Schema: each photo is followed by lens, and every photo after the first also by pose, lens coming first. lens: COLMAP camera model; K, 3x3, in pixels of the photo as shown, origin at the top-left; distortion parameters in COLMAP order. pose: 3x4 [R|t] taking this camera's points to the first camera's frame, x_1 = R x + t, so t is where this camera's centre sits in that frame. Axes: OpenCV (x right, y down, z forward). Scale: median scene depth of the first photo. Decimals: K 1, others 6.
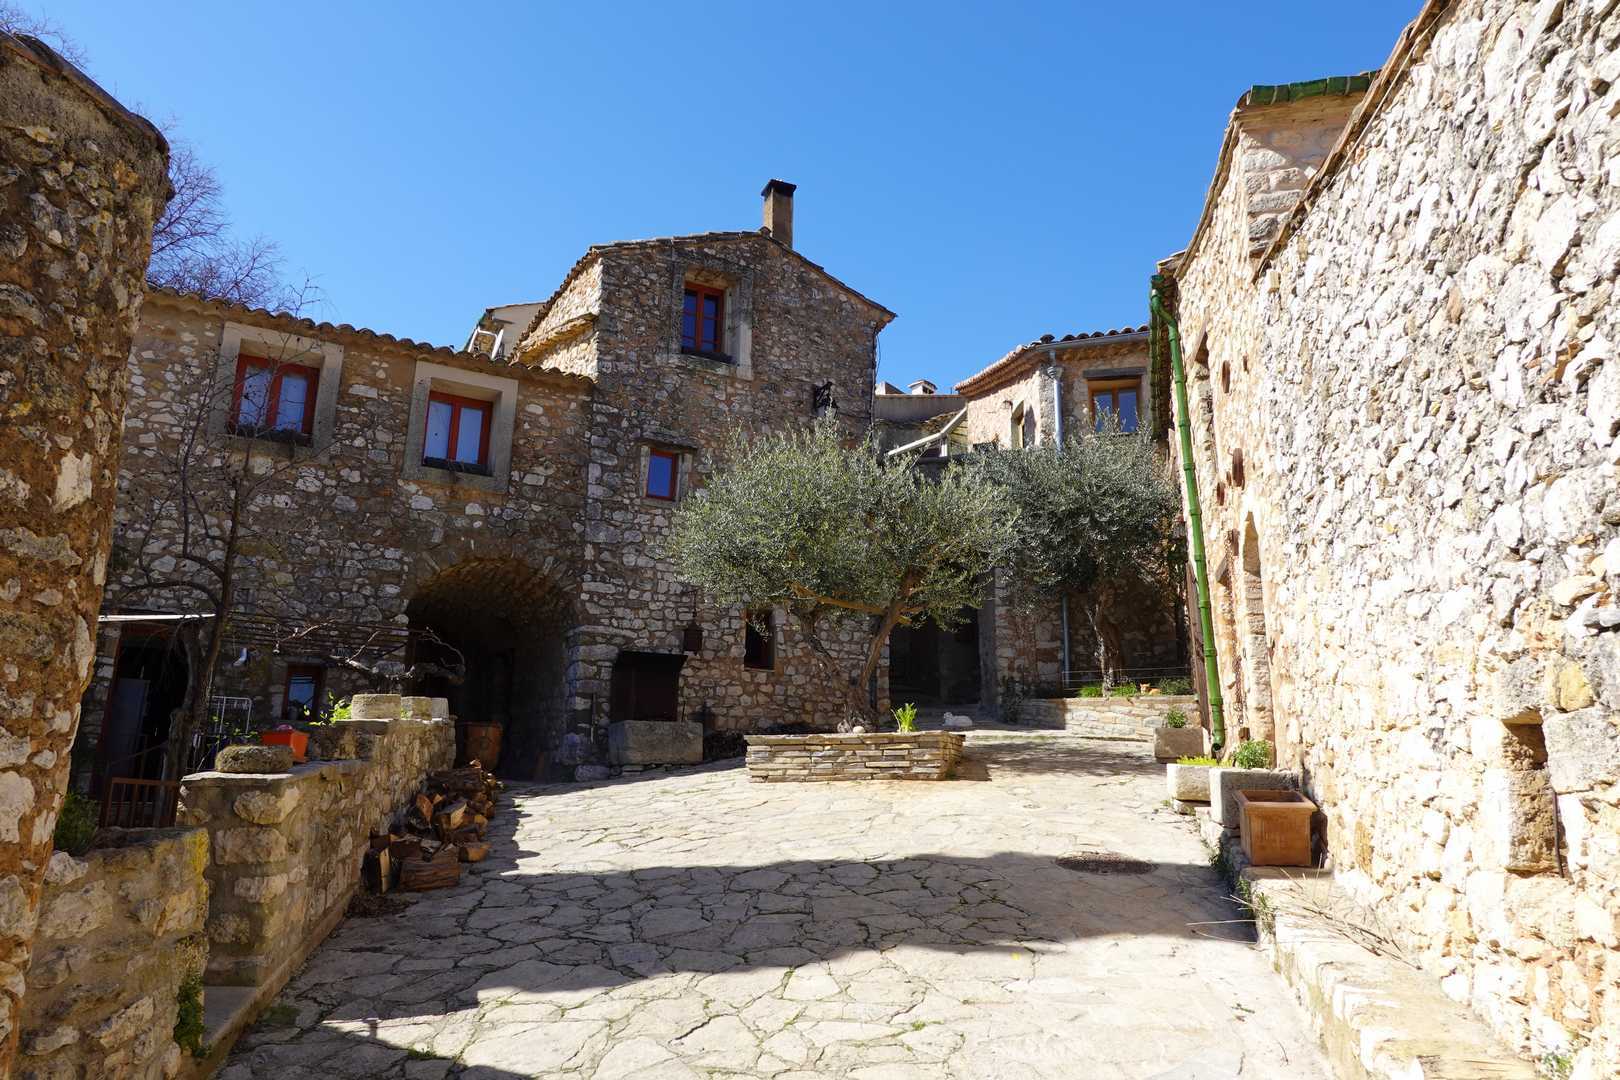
lens RADIAL K [[1089.7, 0, 810.0], [0, 1089.7, 540.0], [0, 0, 1]] dist [0.000995, 0.000533]
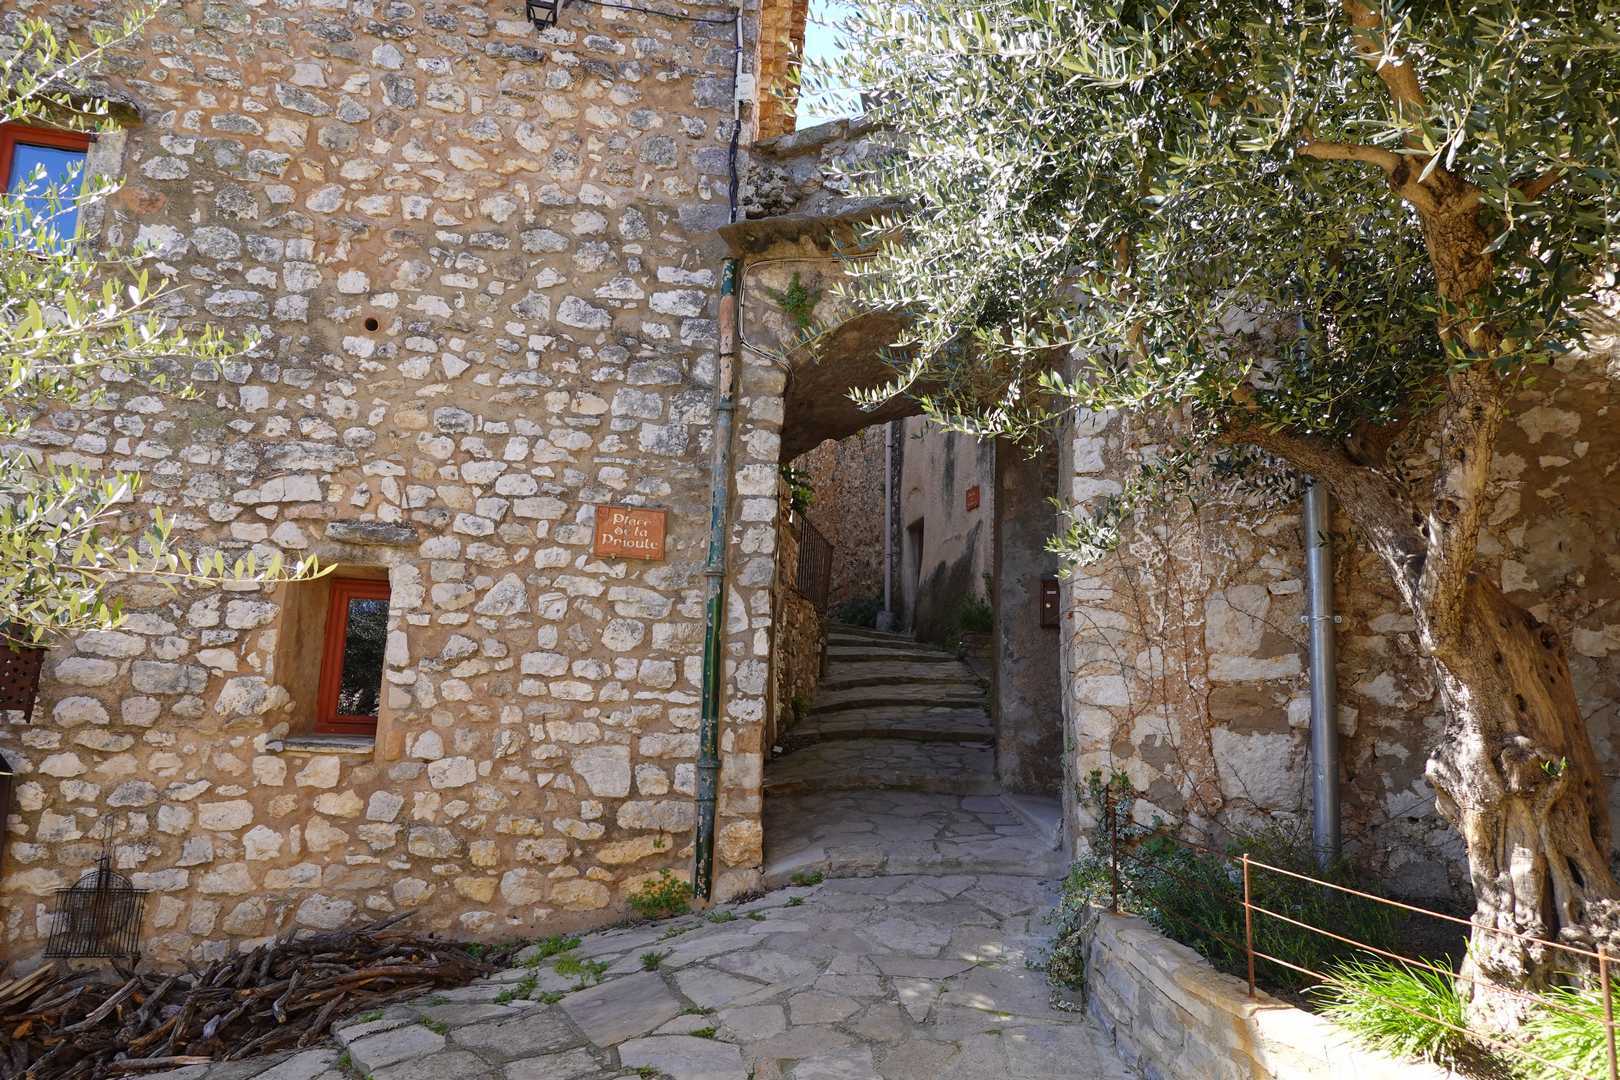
lens RADIAL K [[1089.7, 0, 810.0], [0, 1089.7, 540.0], [0, 0, 1]] dist [0.000995, 0.000533]
pose [[0.956429, -0.031079, -0.290307, 0.197912], [0.050113, 0.997037, 0.058360, 0.043112], [0.287633, -0.070365, 0.955152, 0.725794]]
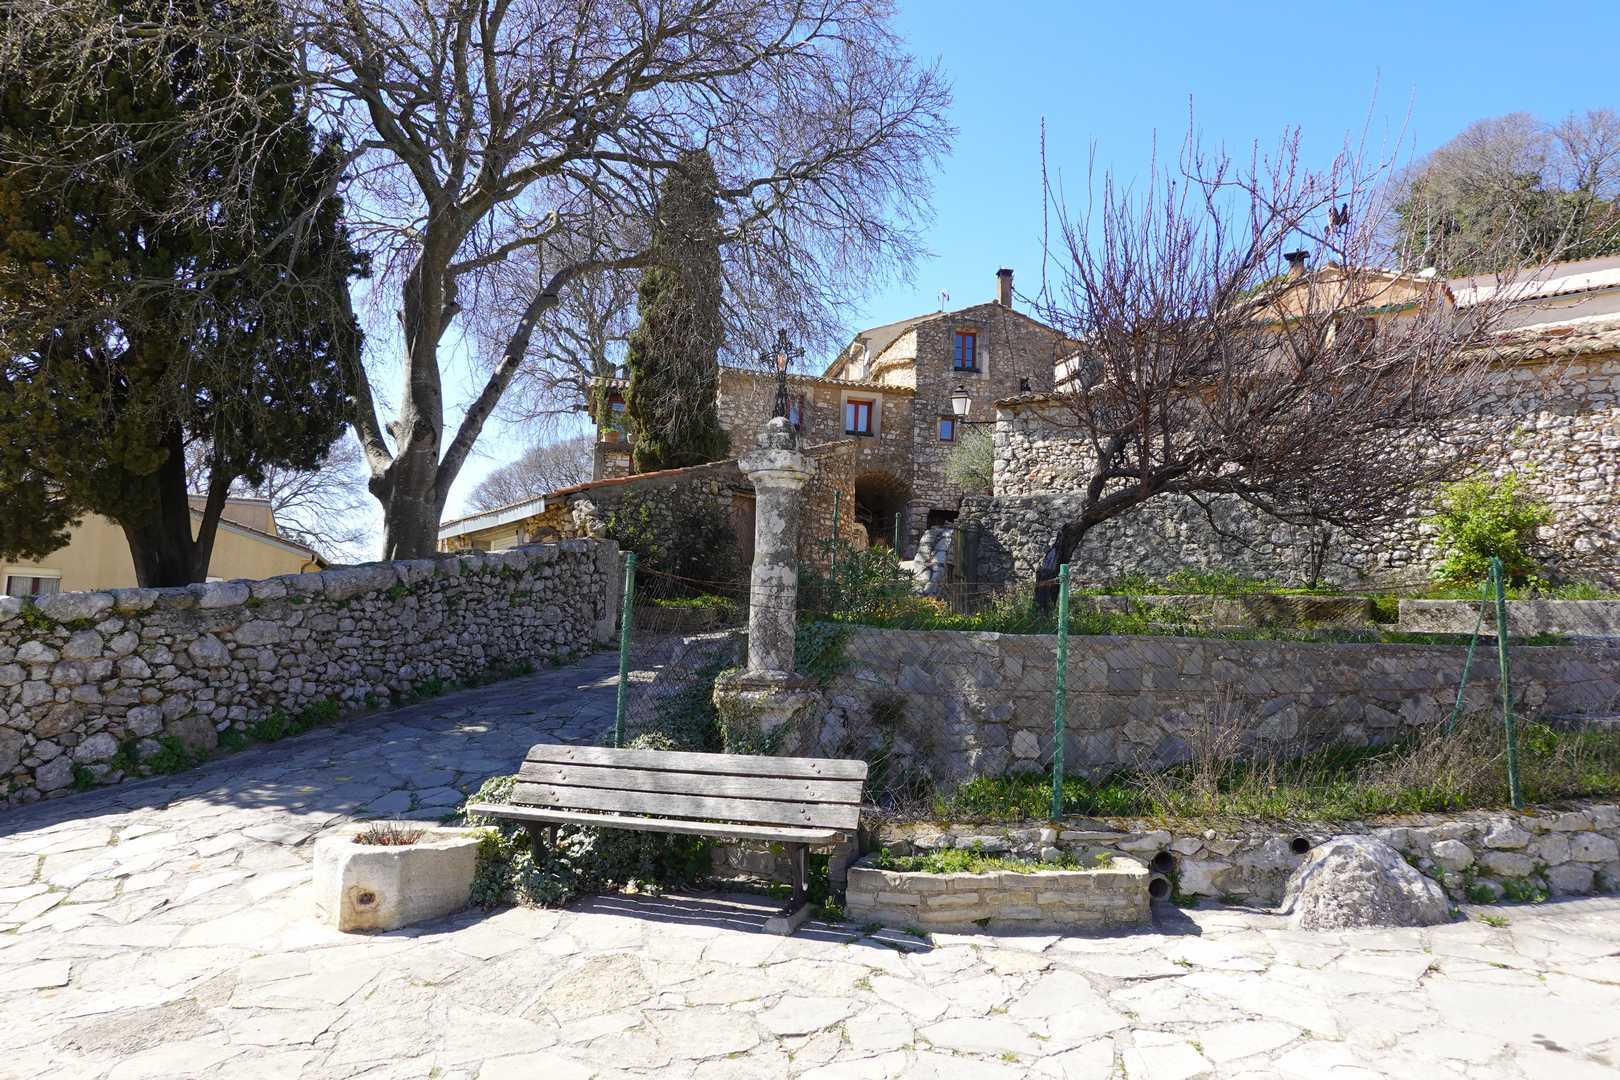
lens RADIAL K [[1138.8, 0, 810.0], [0, 1138.8, 540.0], [0, 0, 1]] dist [0.000084, -0.000039]
pose [[0.958541, -0.011667, -0.284716, 0.250495], [0.046267, 0.992276, 0.115102, -0.116294], [0.281173, -0.123503, 0.951677, -1.289515]]
